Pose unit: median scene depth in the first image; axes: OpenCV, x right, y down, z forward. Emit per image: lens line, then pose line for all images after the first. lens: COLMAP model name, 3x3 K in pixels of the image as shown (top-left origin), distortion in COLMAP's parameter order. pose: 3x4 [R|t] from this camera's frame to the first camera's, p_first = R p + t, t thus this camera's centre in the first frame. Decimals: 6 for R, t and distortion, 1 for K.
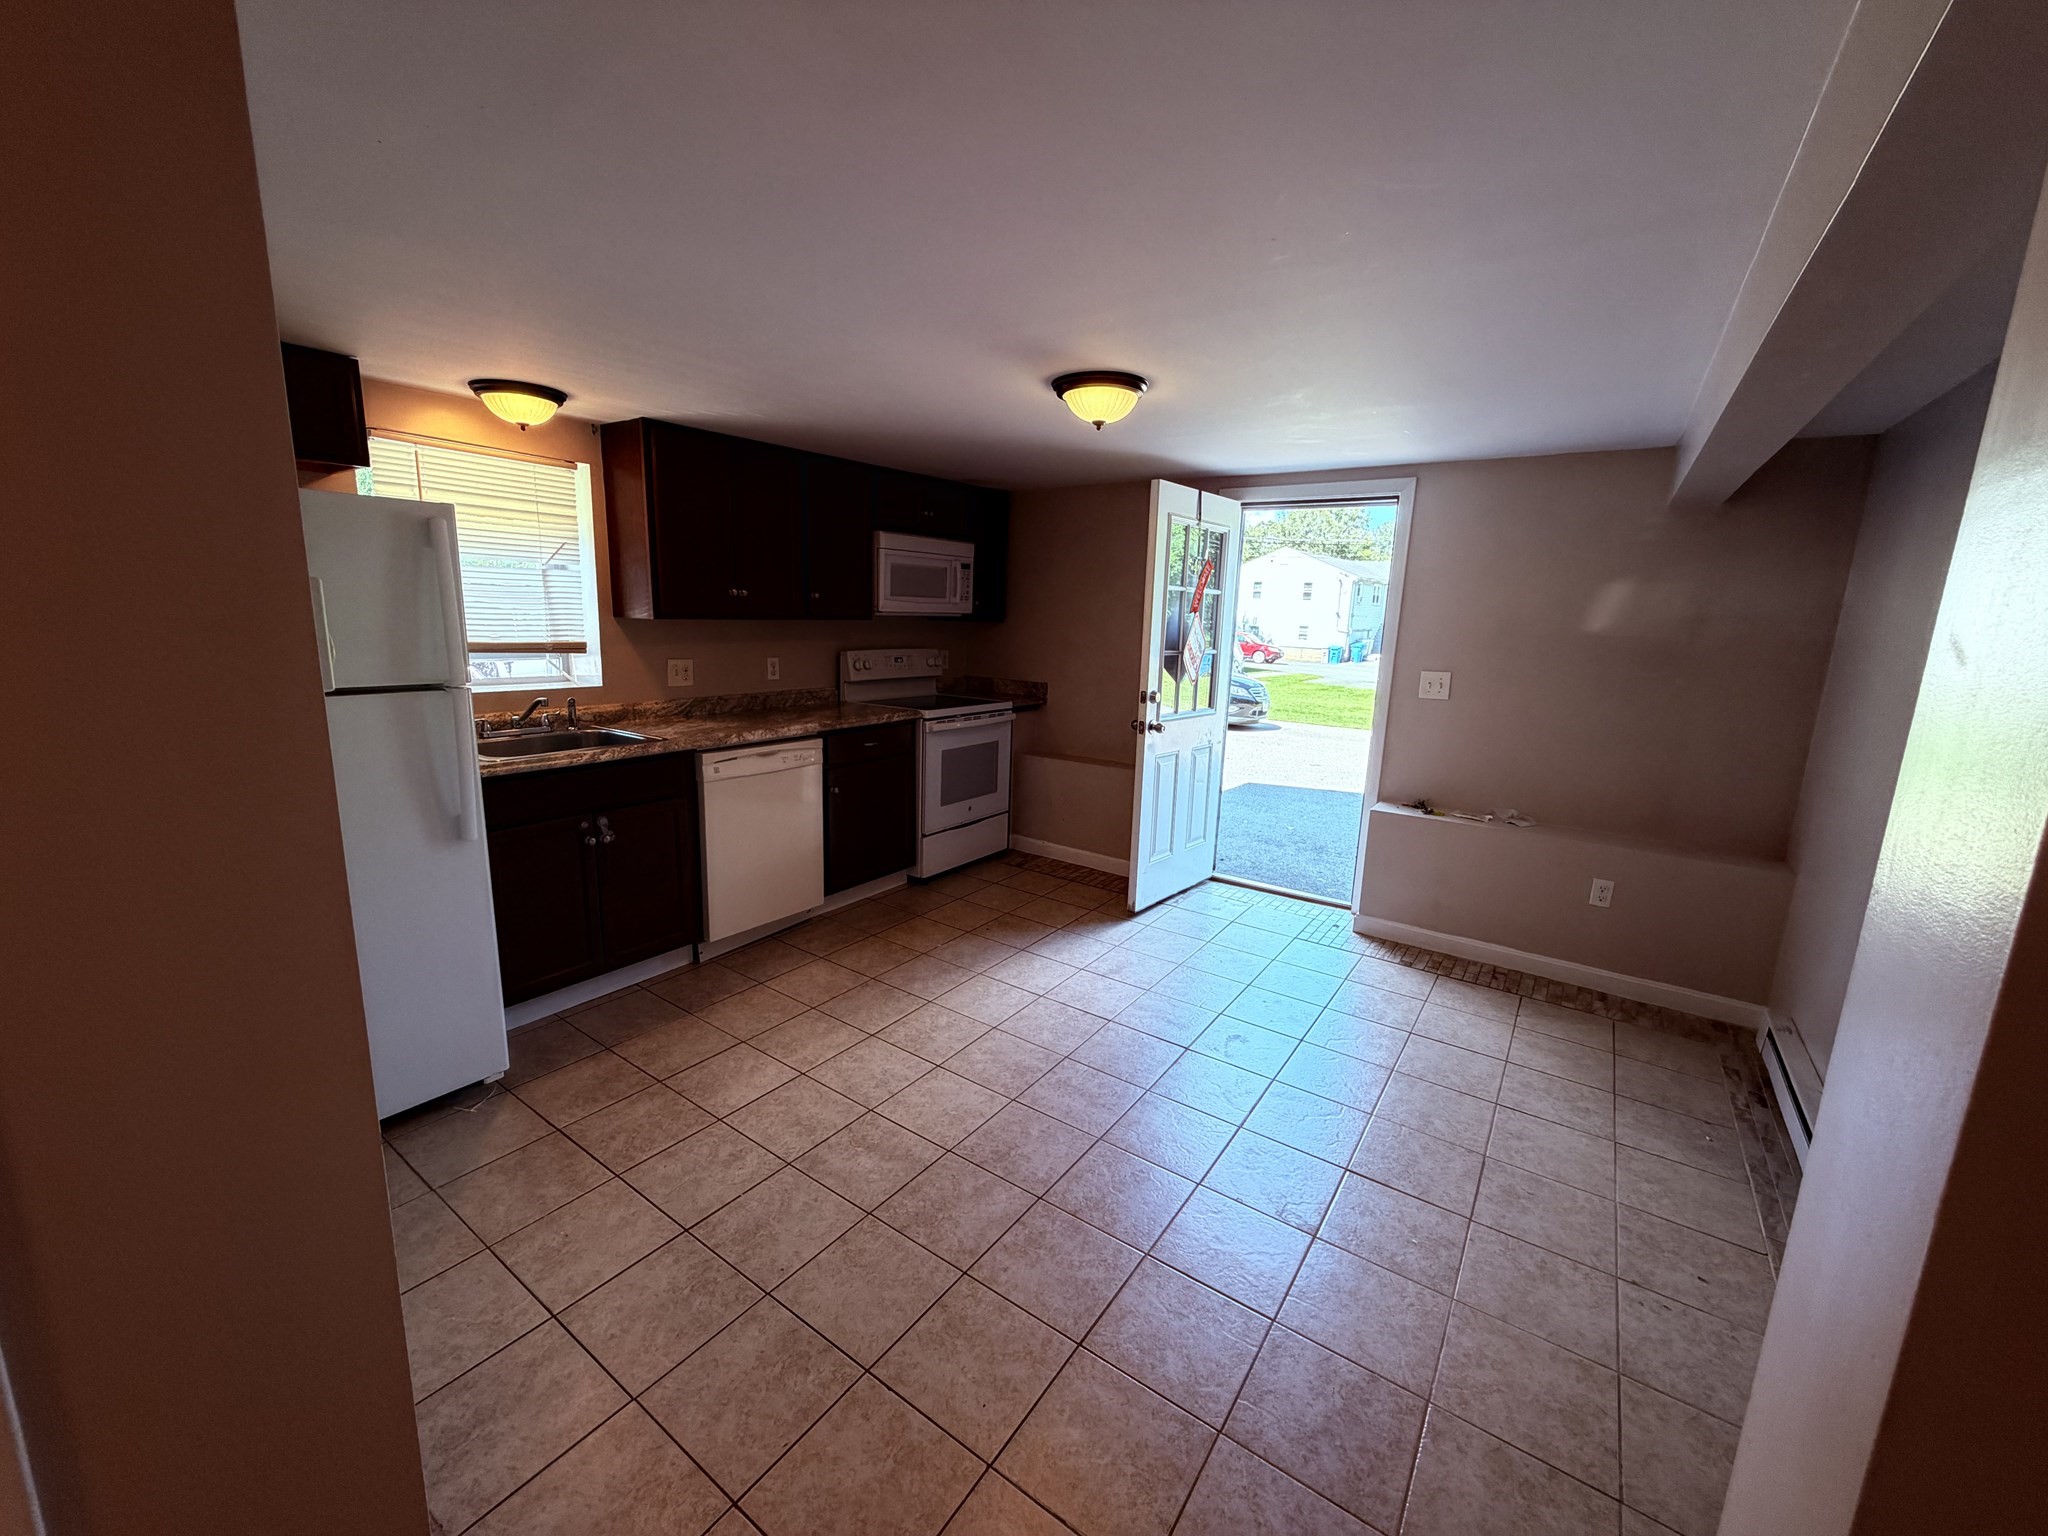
lens RADIAL K [[813.4, 0, 1023.0], [0, 813.4, 768.4], [0, 0, 1]] dist [0.000436, 0.000066]
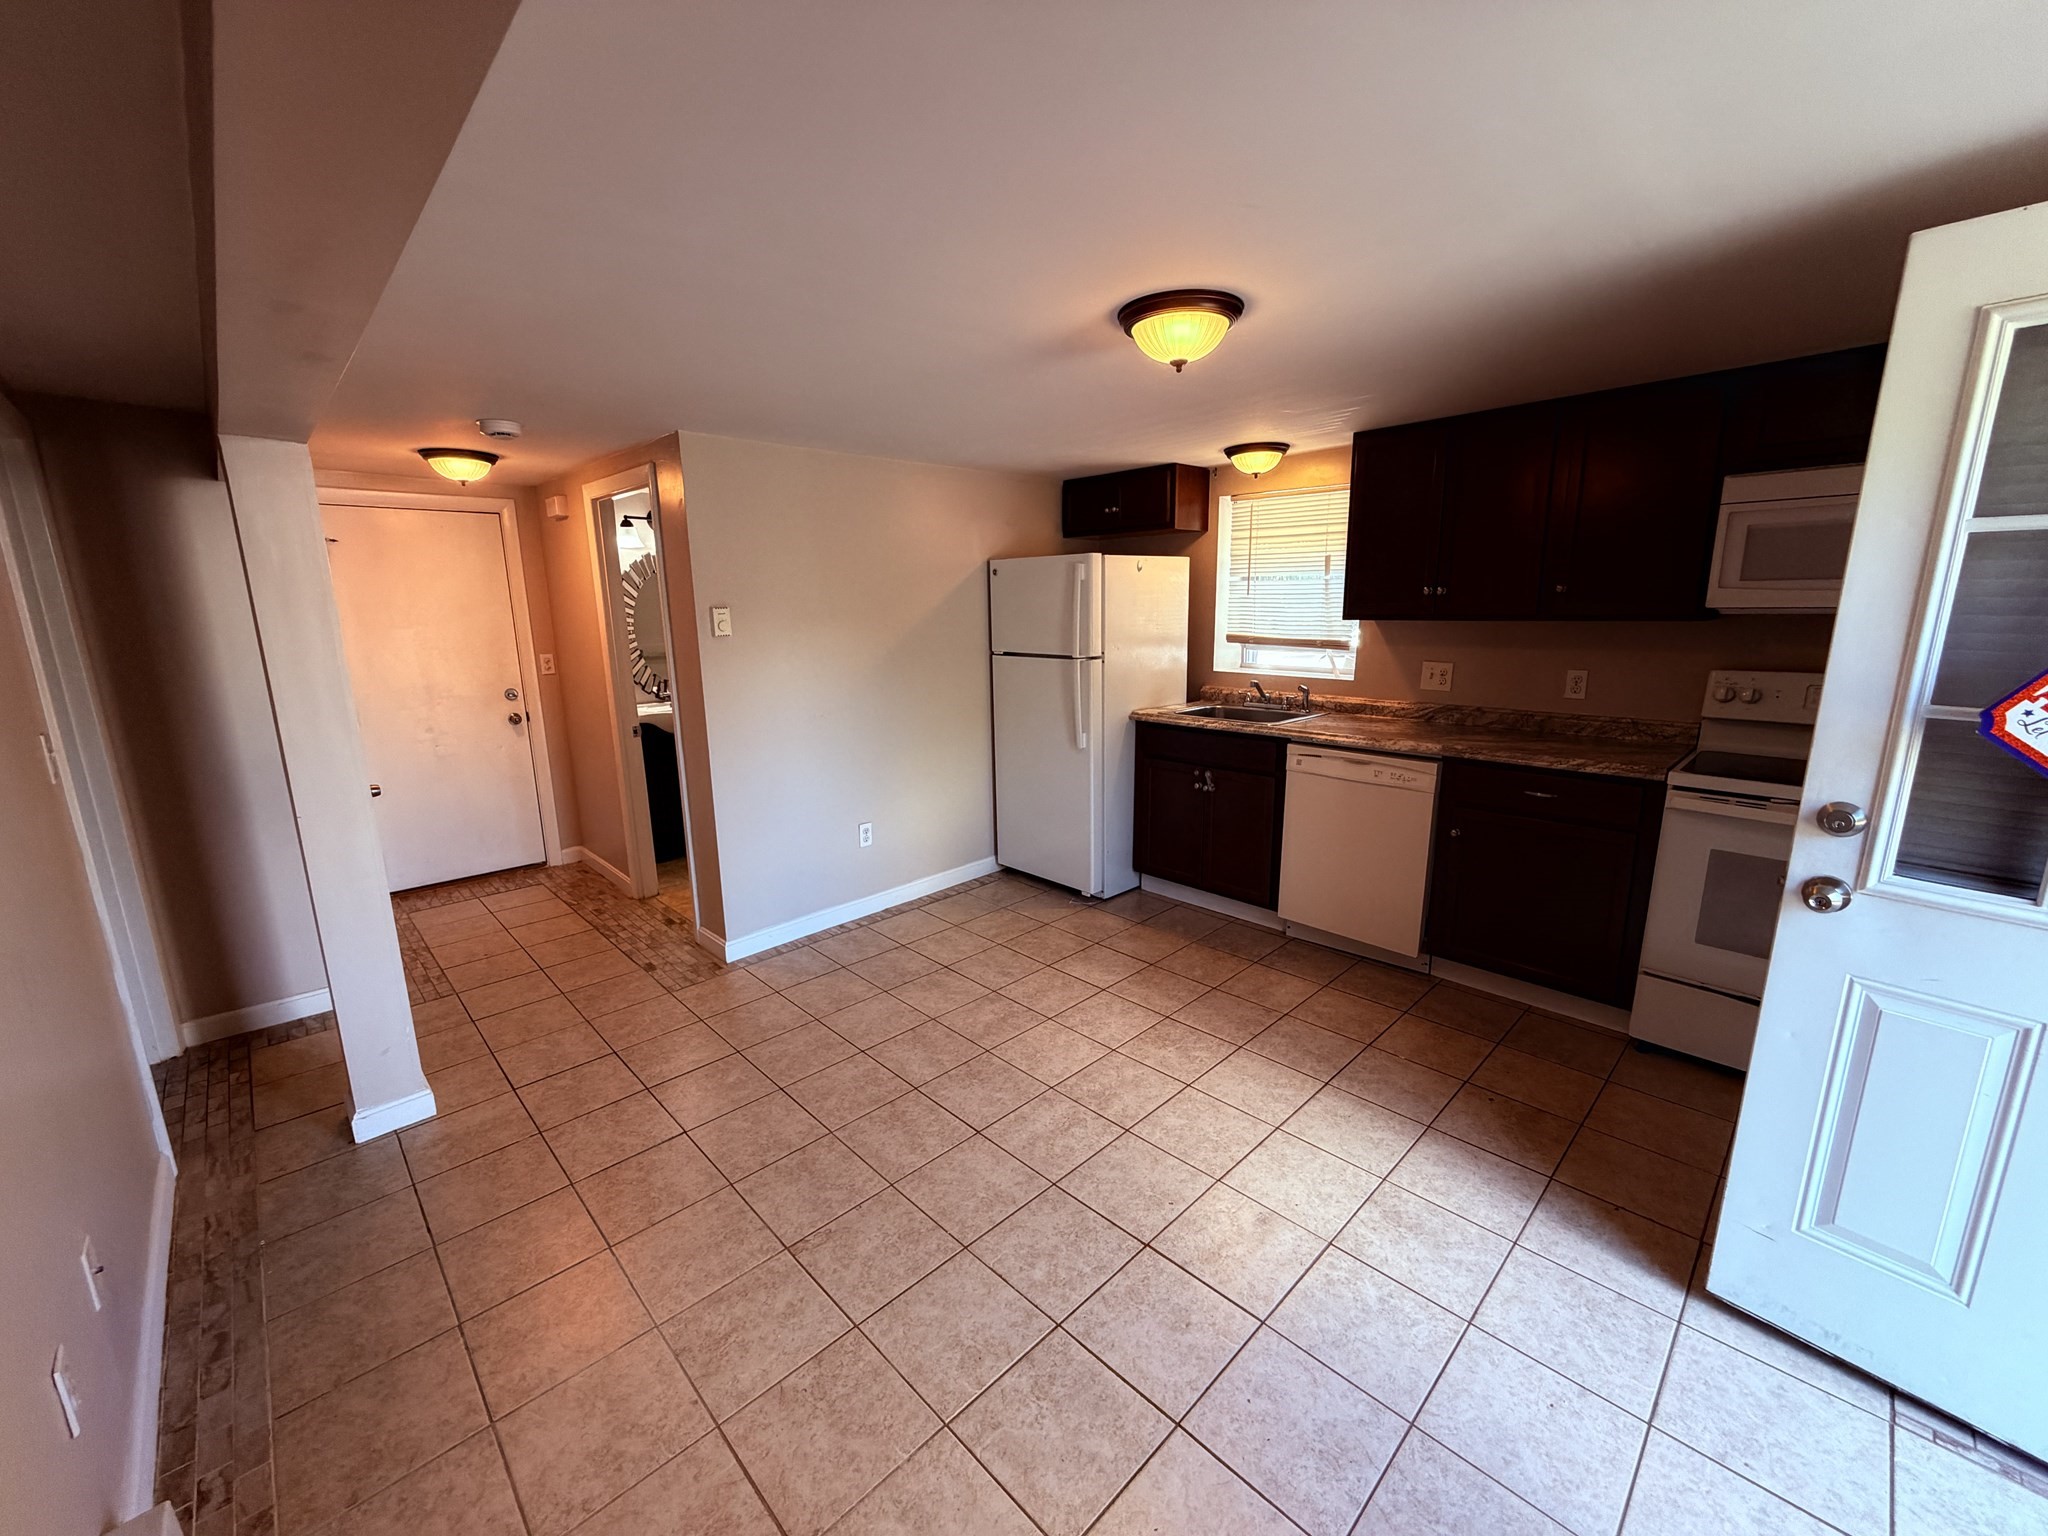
lens RADIAL K [[813.4, 0, 1021.3], [0, 813.4, 770.4], [0, 0, 1]] dist [0.000436, 0.000066]
pose [[-0.187281, 0.175339, -0.966531, 0.727837], [-0.179910, 0.961174, 0.209228, -0.145974], [0.965691, 0.213073, -0.148464, 0.819797]]
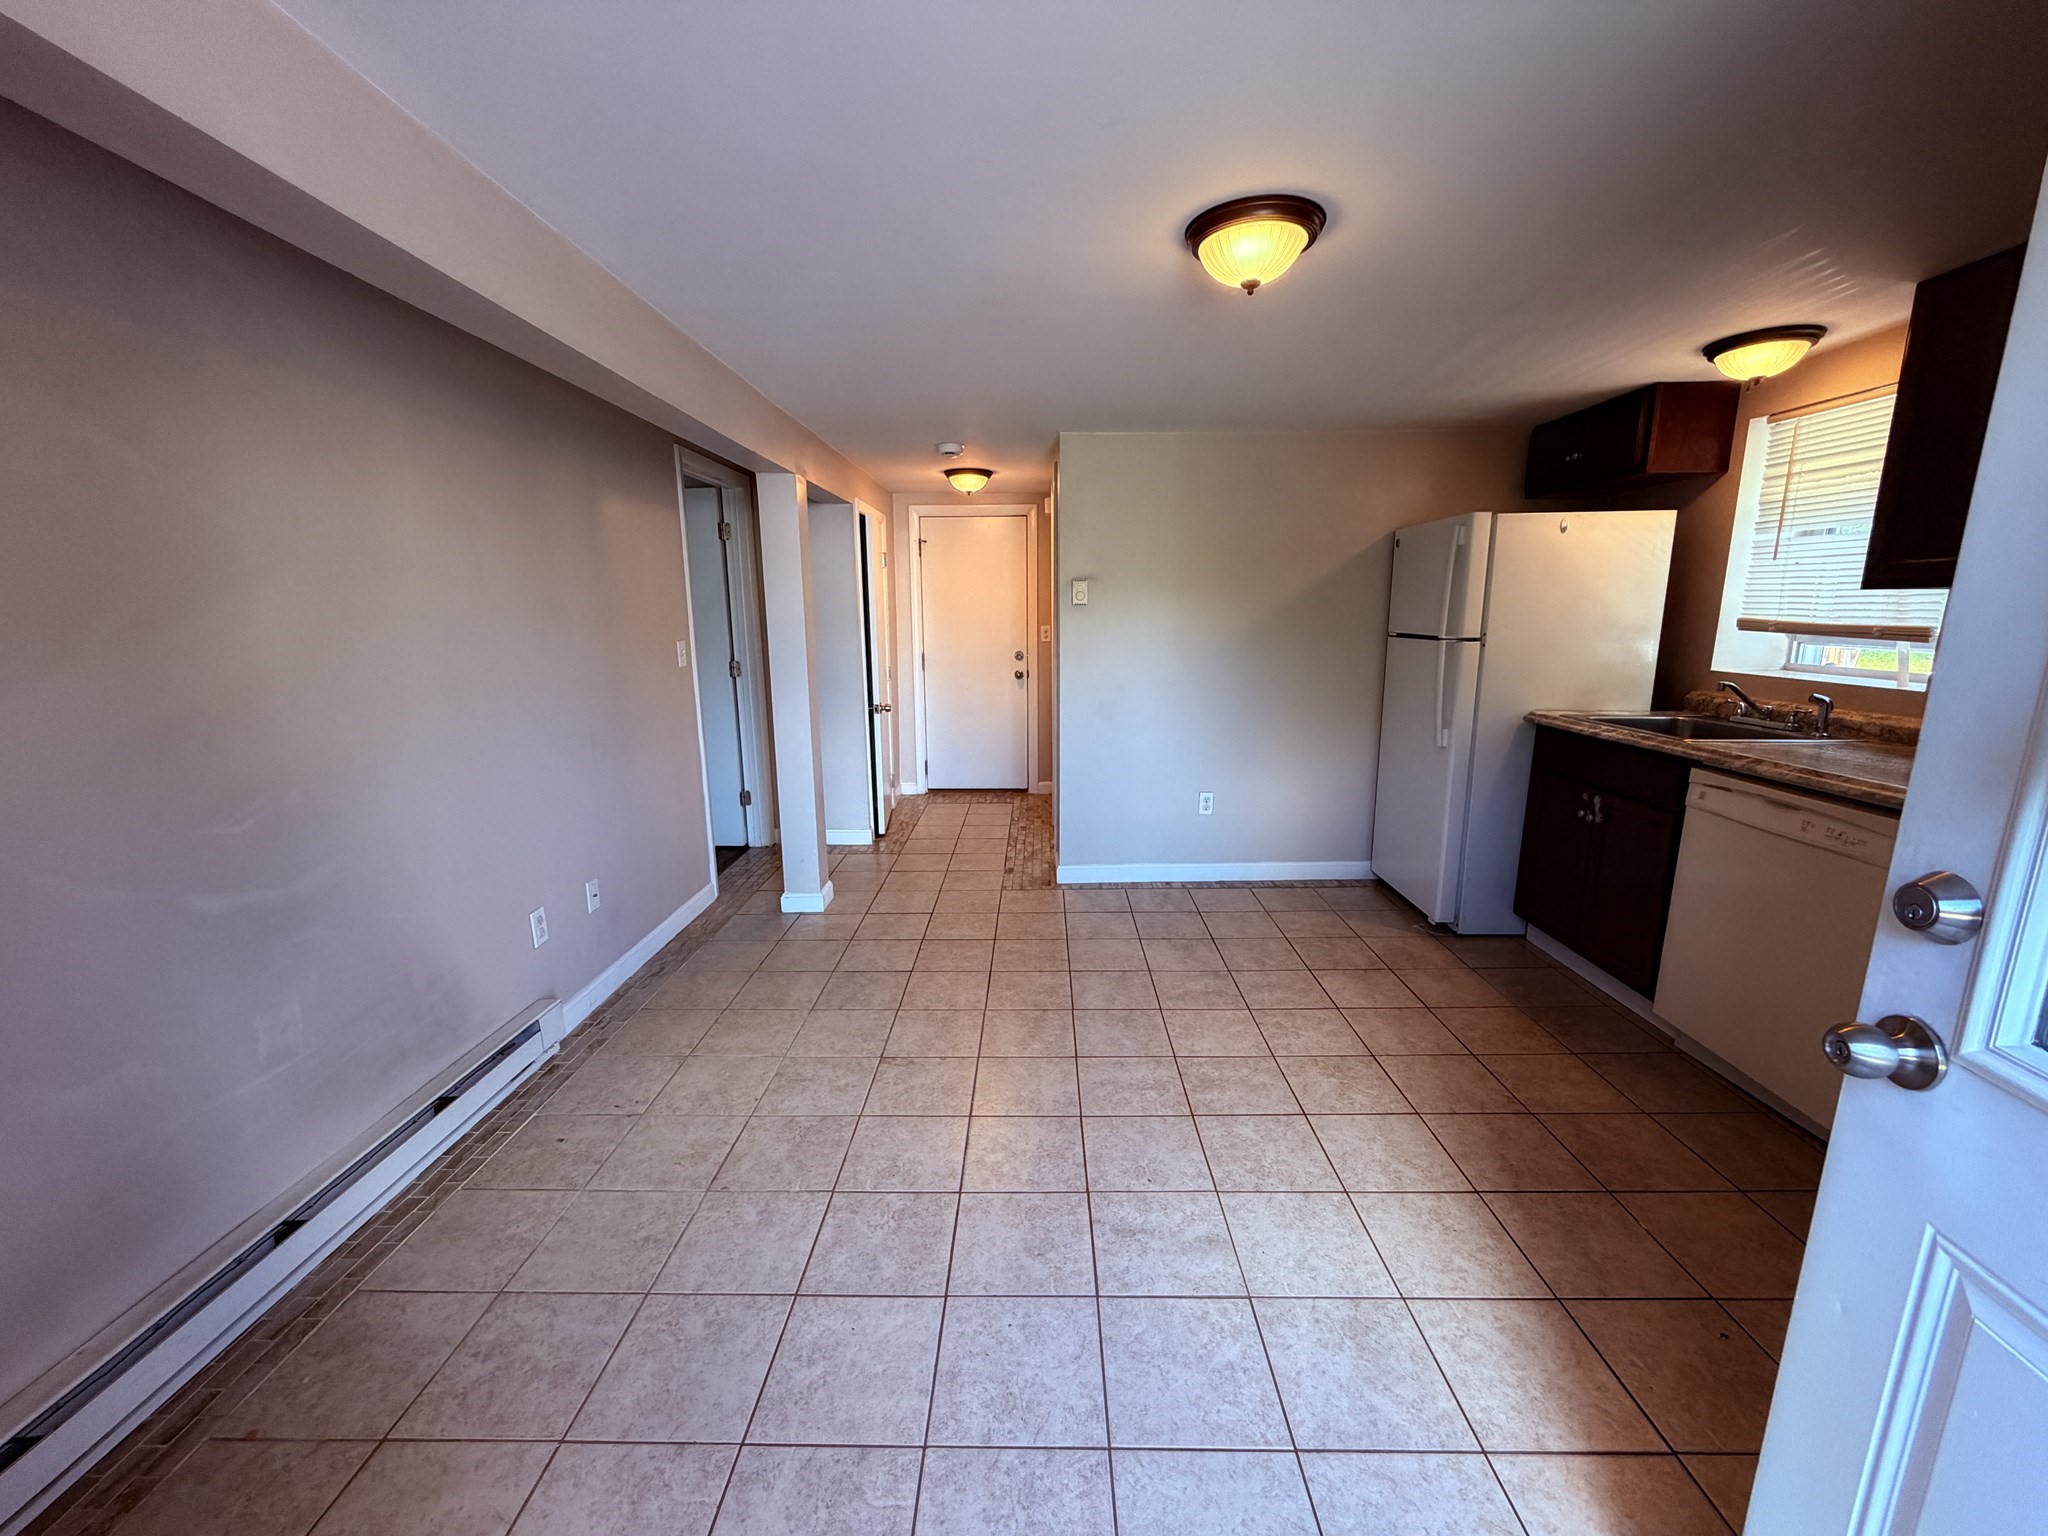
lens RADIAL K [[813.4, 0, 1027.7], [0, 813.4, 773.2], [0, 0, 1]] dist [0.000436, 0.000066]
pose [[-0.825100, 0.088439, -0.558022, 0.533267], [-0.125783, 0.934131, 0.334032, -0.186141], [0.550807, 0.345800, -0.759627, 1.228761]]
